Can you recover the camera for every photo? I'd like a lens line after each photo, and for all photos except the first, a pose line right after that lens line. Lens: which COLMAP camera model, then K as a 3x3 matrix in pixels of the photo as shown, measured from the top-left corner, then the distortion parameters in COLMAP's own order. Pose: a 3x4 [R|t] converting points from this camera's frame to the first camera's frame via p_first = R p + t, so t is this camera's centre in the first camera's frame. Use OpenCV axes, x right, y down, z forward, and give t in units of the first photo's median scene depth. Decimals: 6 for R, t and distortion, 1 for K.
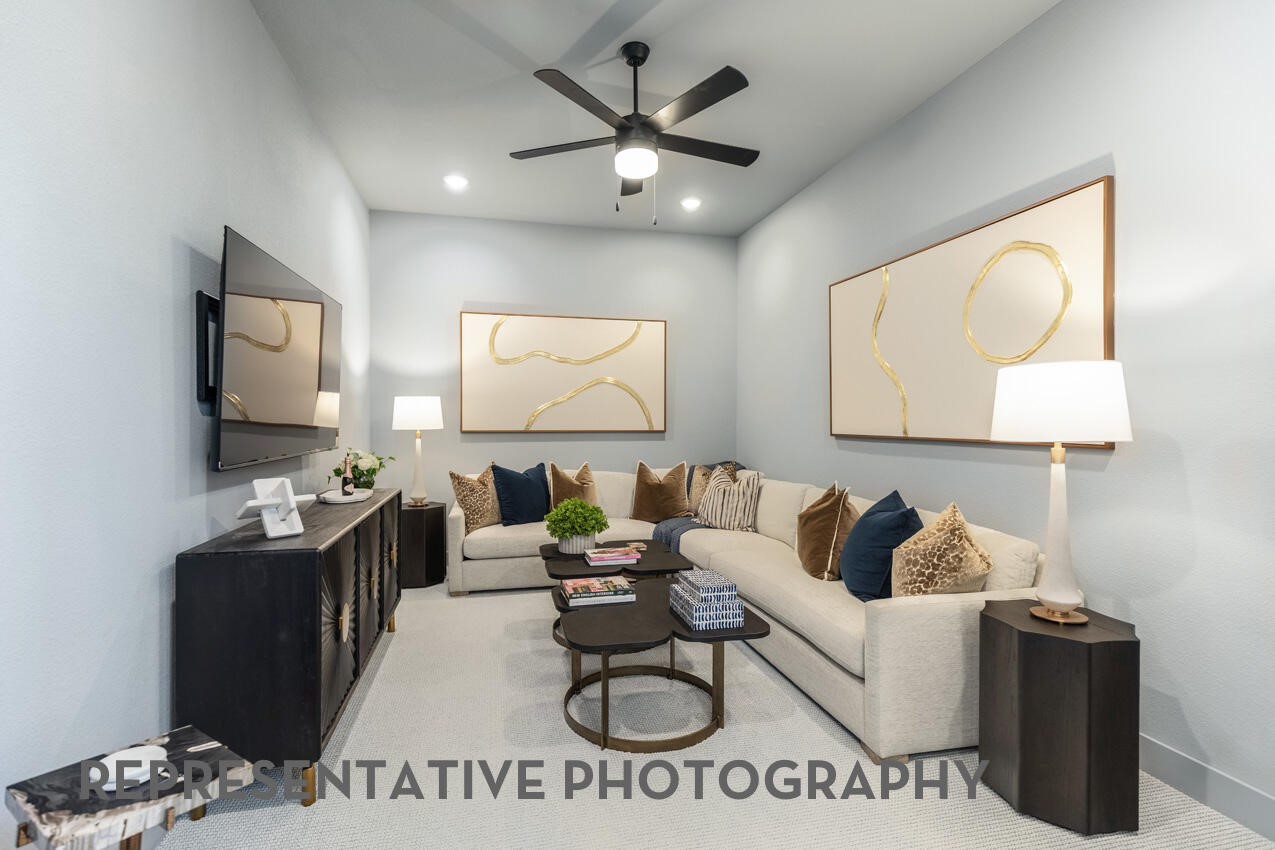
lens RADIAL K [[585.0, 0, 641.2], [0, 585.0, 424.0], [0, 0, 1]] dist [0.009221, -0.001387]
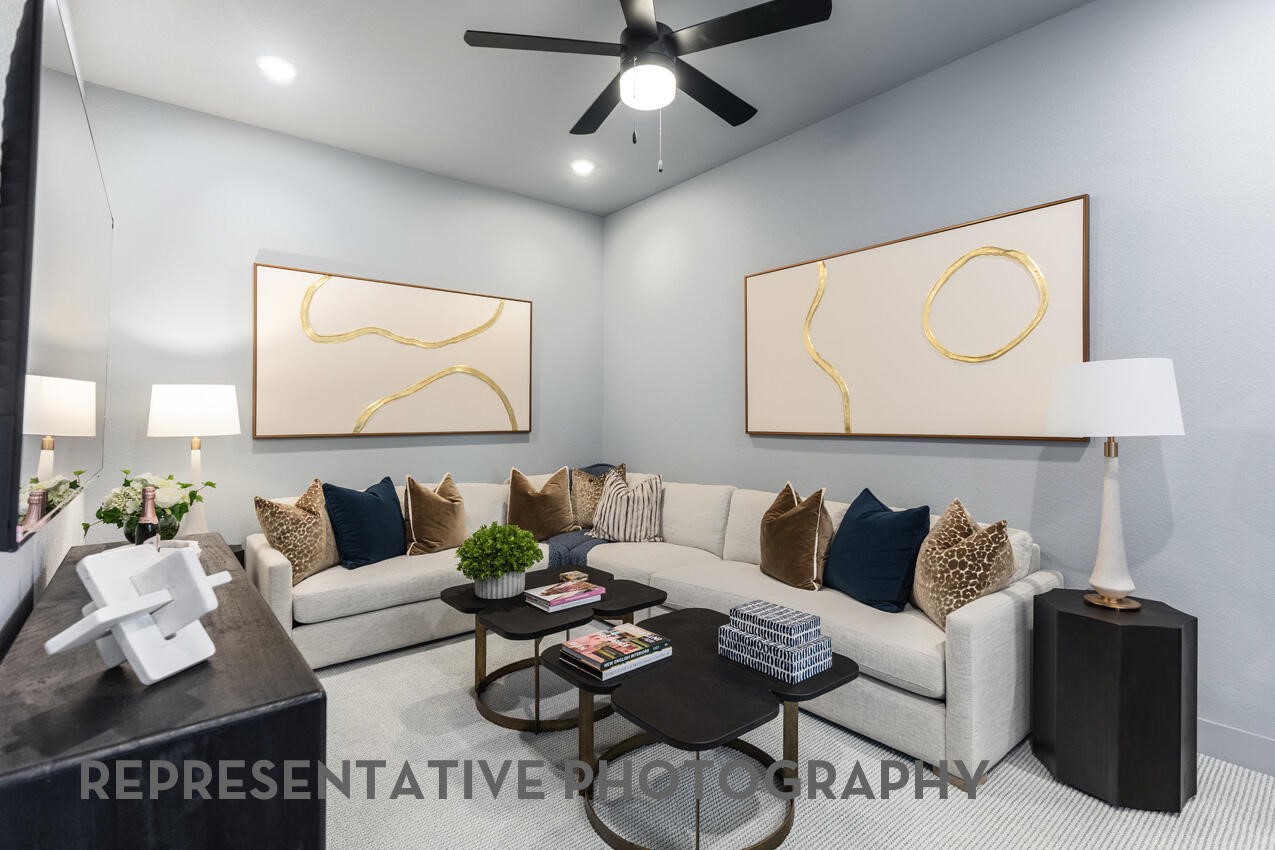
lens RADIAL K [[585.0, 0, 635.0], [0, 585.0, 415.7], [0, 0, 1]] dist [0.009221, -0.001387]
pose [[0.894934, -0.004920, 0.446171, -0.290558], [0.009431, 0.999924, -0.007890, -0.003451], [-0.446099, 0.011269, 0.894913, 0.247085]]
